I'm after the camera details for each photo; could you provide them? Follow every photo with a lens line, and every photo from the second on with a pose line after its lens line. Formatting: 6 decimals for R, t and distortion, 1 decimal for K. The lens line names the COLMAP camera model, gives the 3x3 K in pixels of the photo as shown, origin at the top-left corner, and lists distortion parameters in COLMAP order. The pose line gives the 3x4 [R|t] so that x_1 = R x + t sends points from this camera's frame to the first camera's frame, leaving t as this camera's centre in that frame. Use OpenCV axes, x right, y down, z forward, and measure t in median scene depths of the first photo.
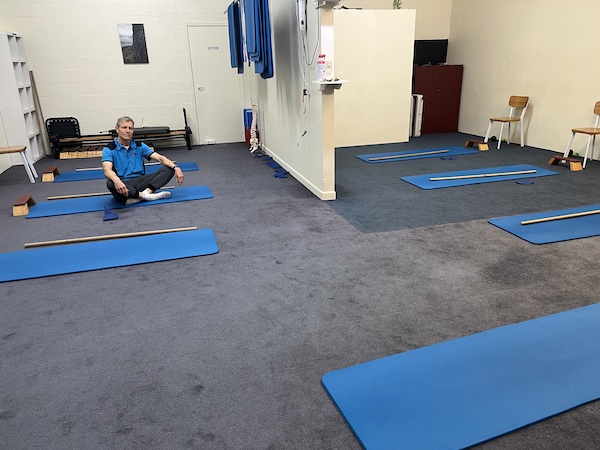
lens RADIAL K [[457.3, 0, 299.7], [0, 457.3, 222.1], [0, 0, 1]] dist [0.046208, -0.043785]
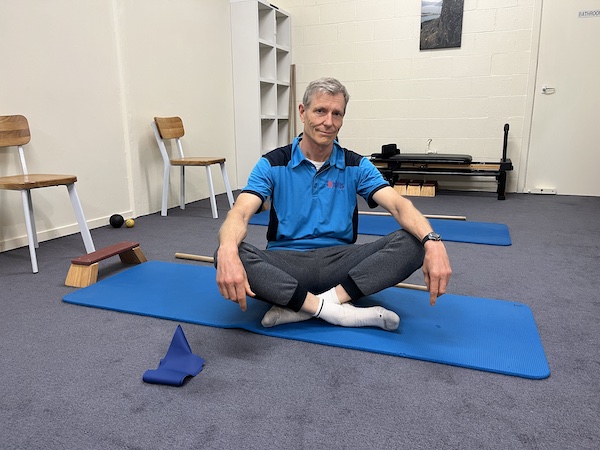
lens RADIAL K [[457.3, 0, 301.9], [0, 457.3, 225.9], [0, 0, 1]] dist [0.046208, -0.043785]
pose [[0.789690, 0.163598, -0.591292, -0.128809], [-0.220254, 0.975138, -0.024356, -0.081209], [0.572607, 0.149468, 0.806090, 0.562219]]
